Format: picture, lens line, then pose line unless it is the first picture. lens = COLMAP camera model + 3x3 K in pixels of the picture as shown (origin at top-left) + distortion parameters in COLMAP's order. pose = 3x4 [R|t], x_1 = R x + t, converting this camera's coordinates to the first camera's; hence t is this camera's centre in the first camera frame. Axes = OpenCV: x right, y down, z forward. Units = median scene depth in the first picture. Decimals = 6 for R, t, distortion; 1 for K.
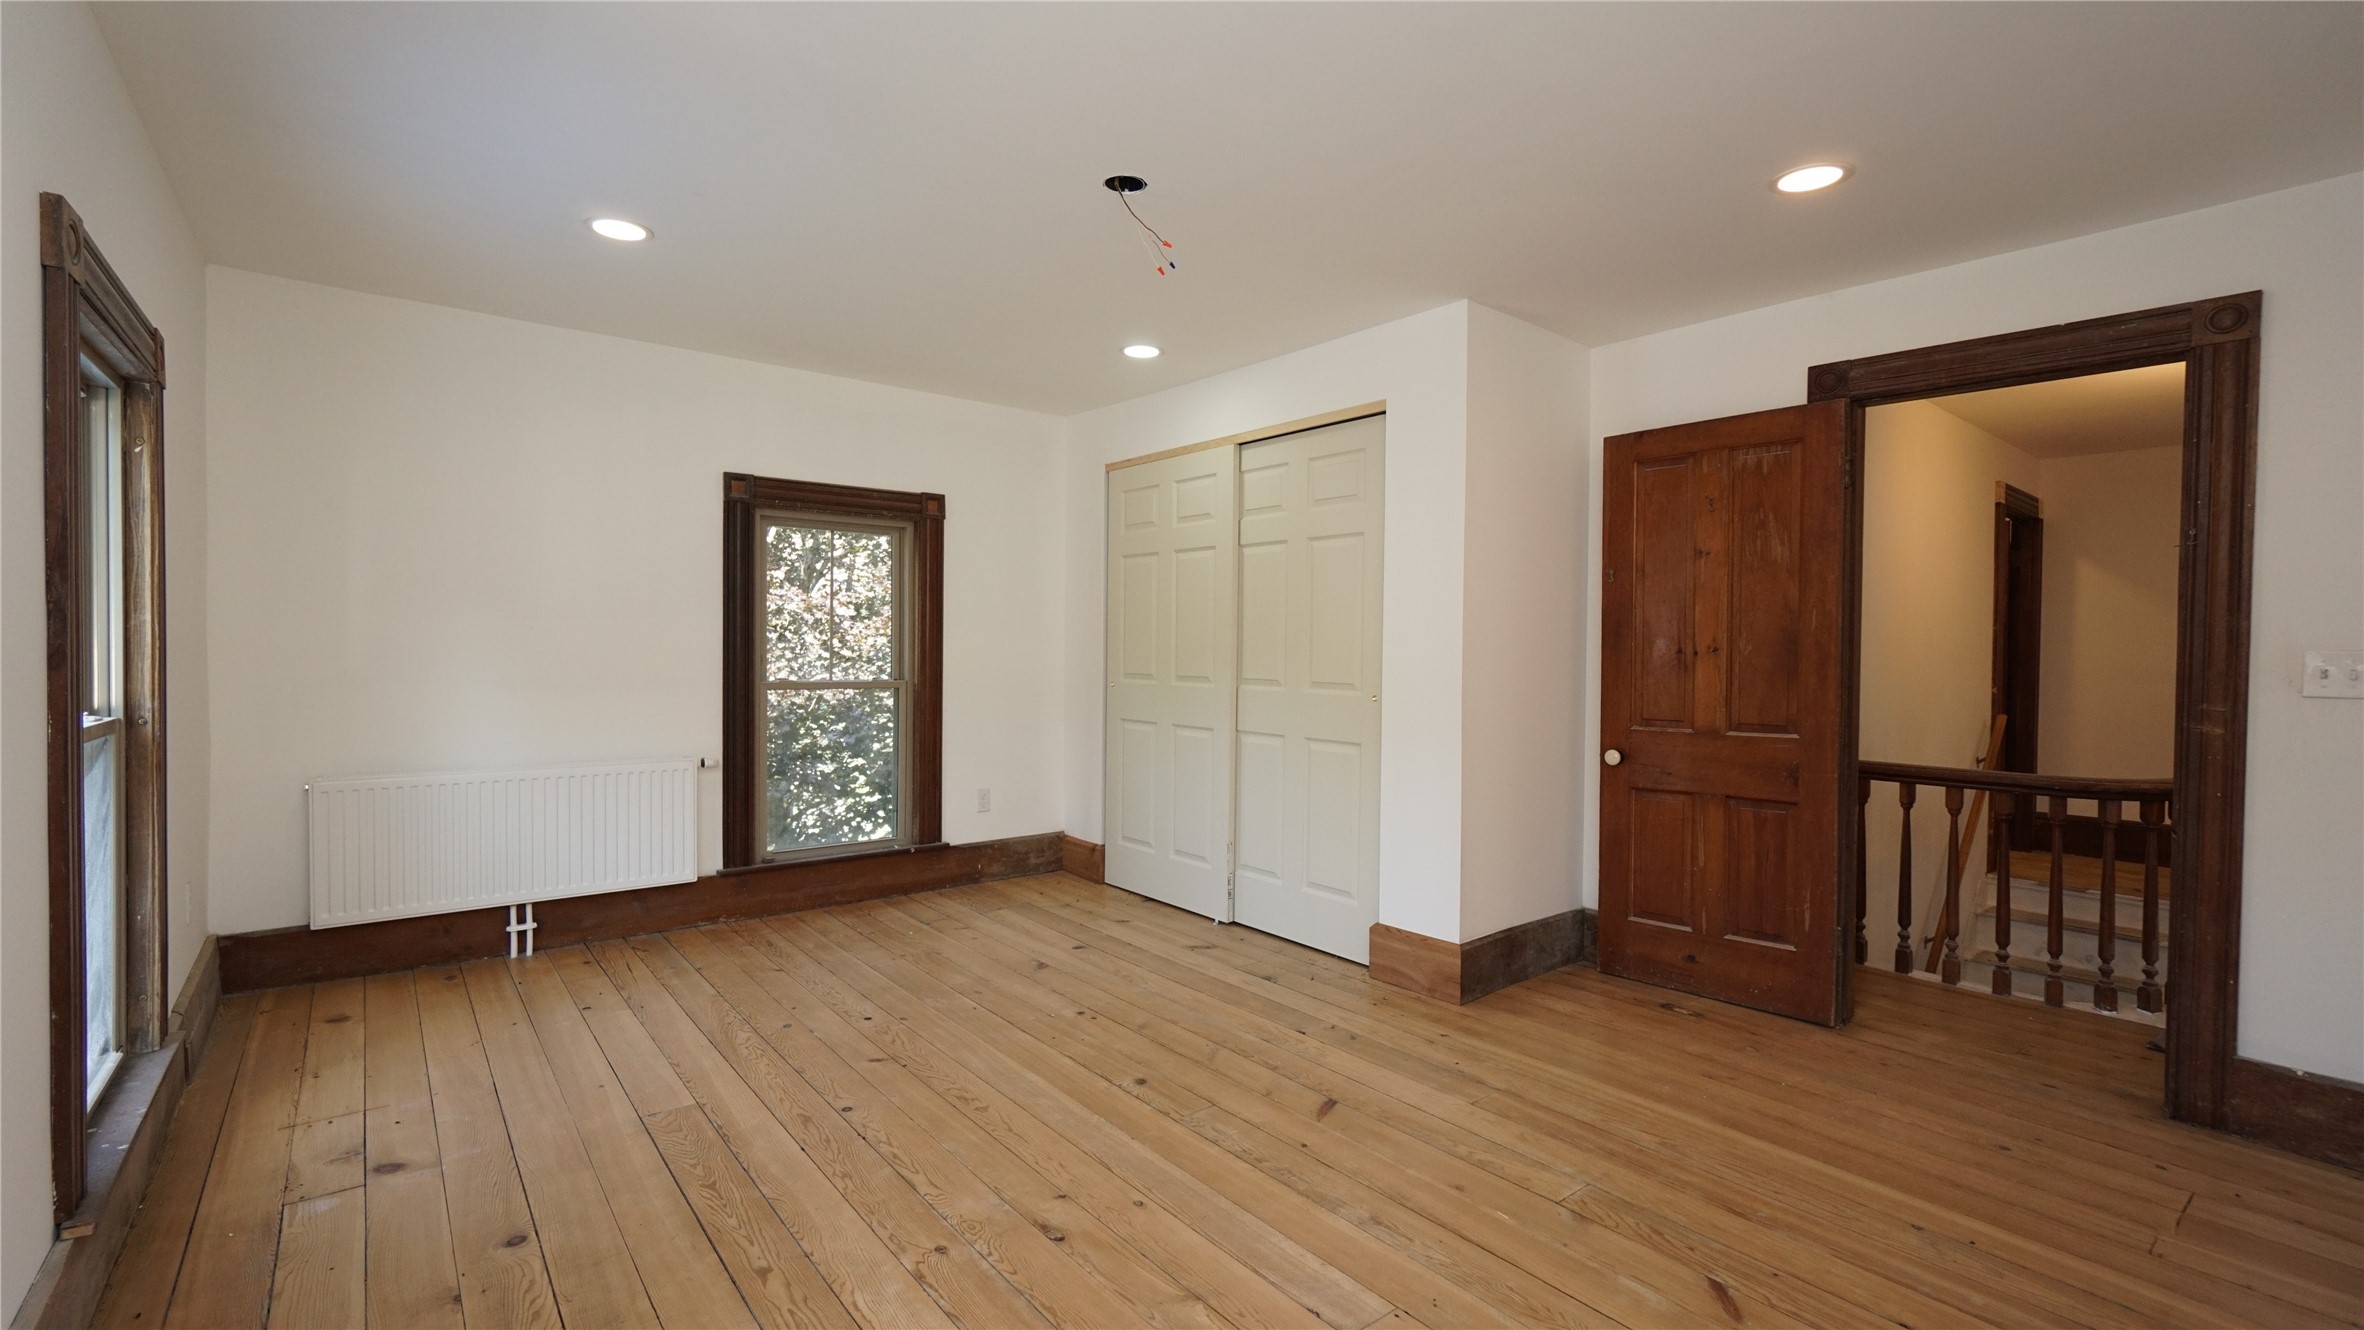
lens RADIAL K [[1010.6, 0, 1175.0], [0, 1010.6, 672.4], [0, 0, 1]] dist [-0.001402, 0.000289]
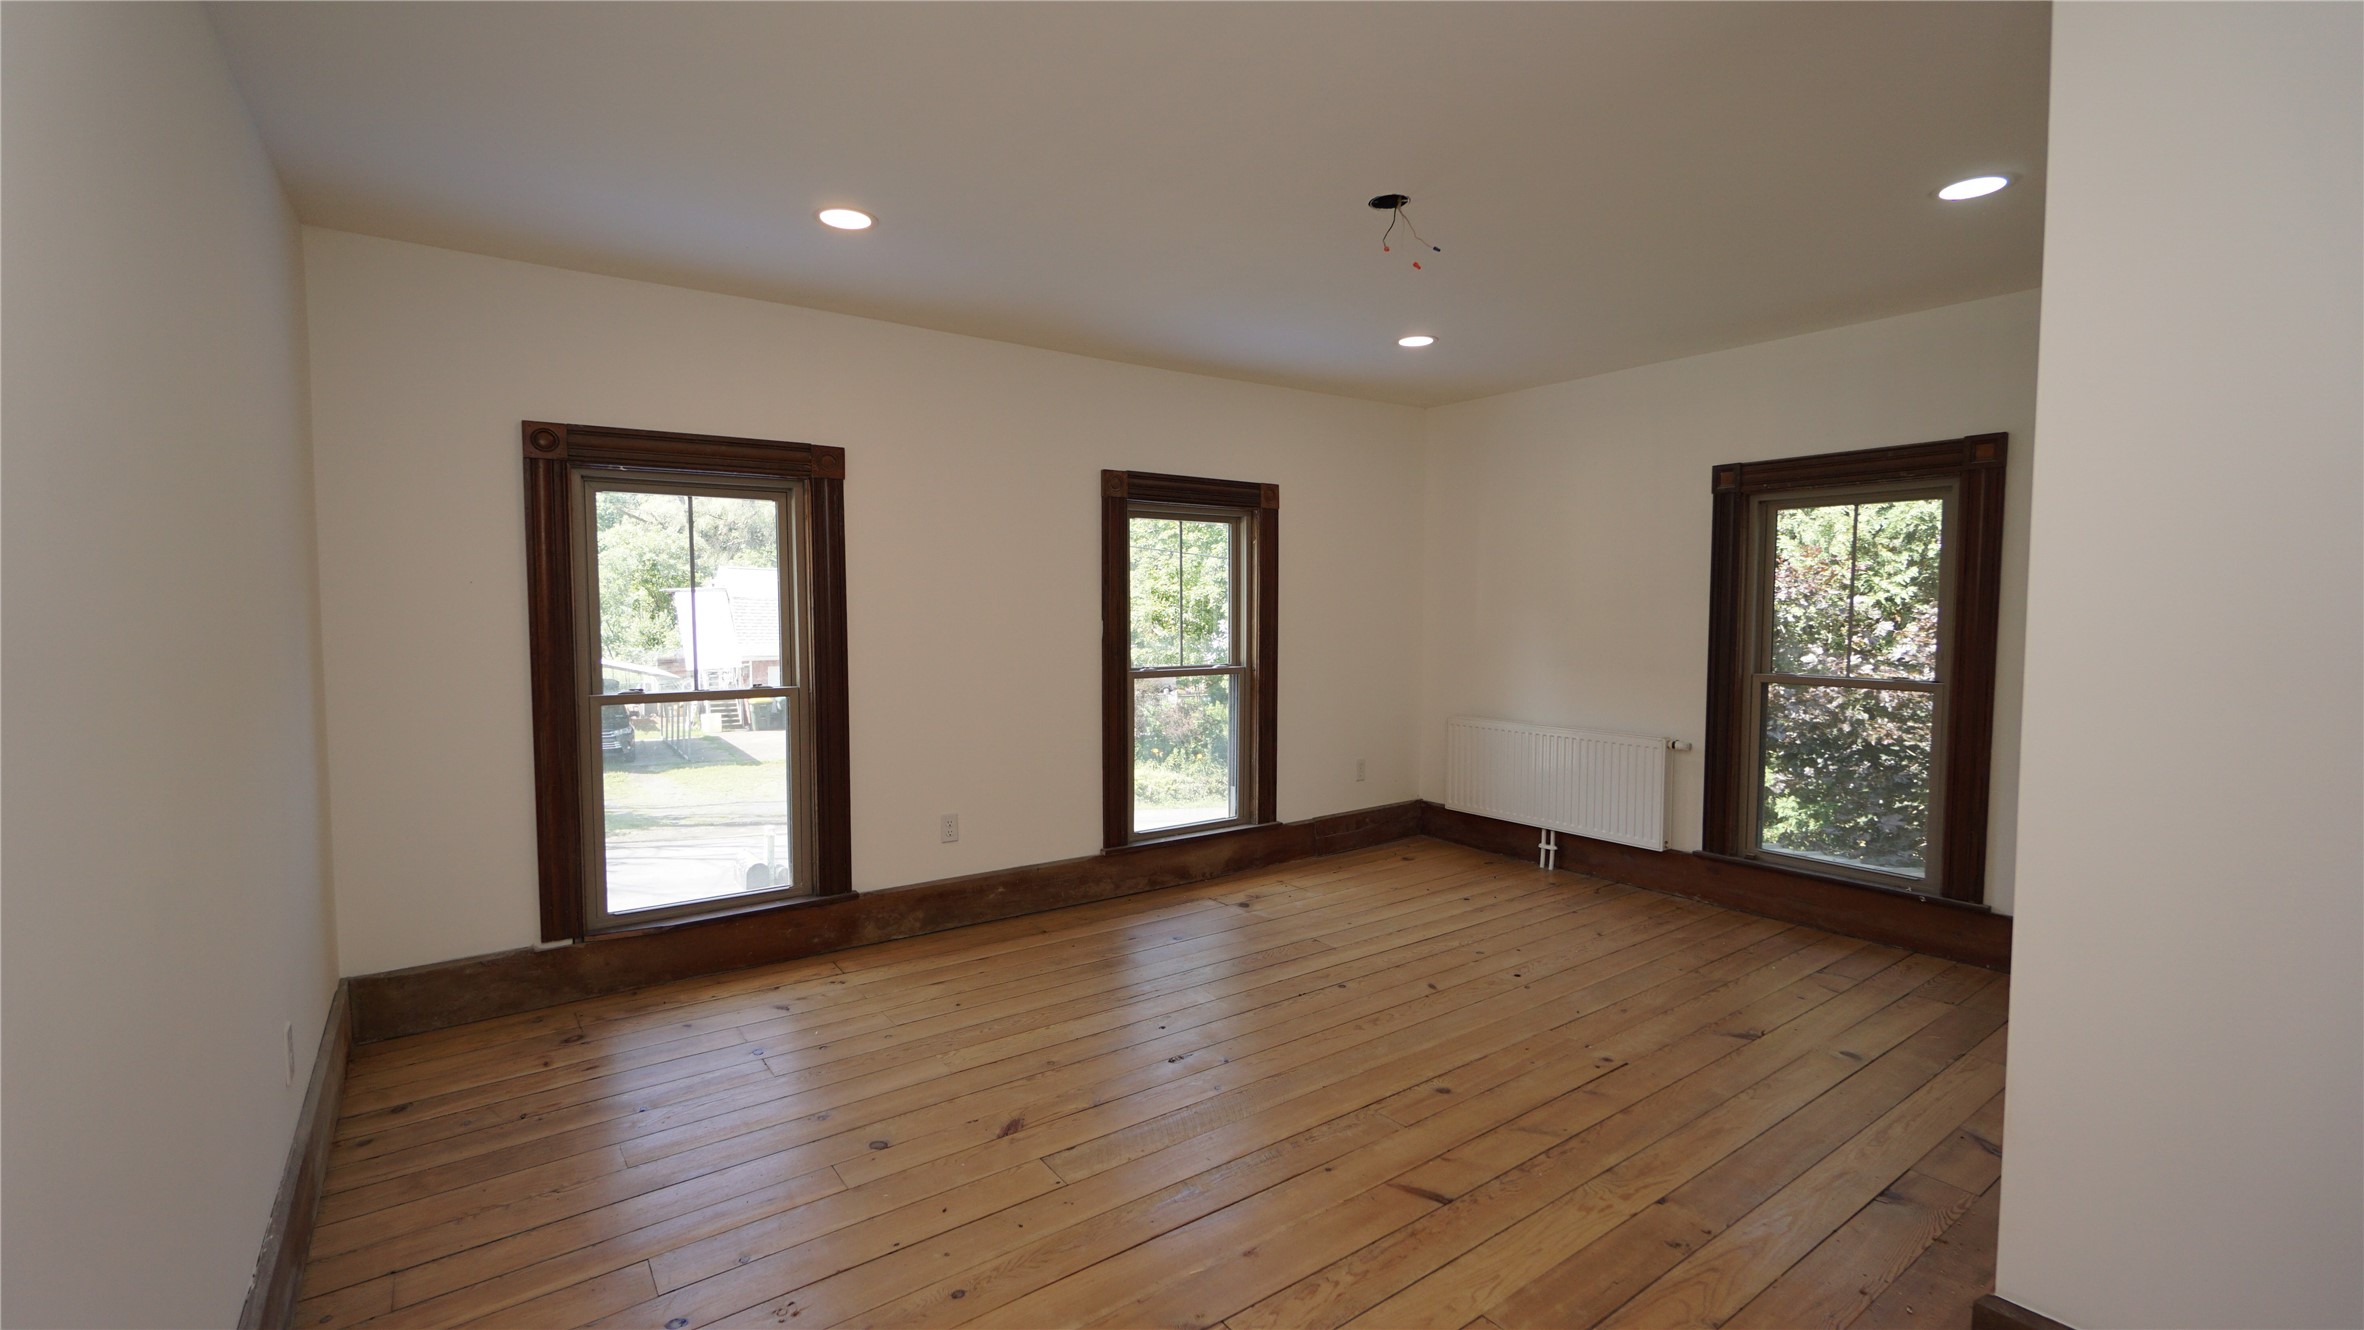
lens RADIAL K [[1010.6, 0, 1167.3], [0, 1010.6, 661.3], [0, 0, 1]] dist [-0.001402, 0.000289]
pose [[-0.059370, 0.040076, -0.997431, 0.705026], [-0.023372, 0.998864, 0.041525, -0.034760], [0.997962, 0.025777, -0.058366, 0.580827]]
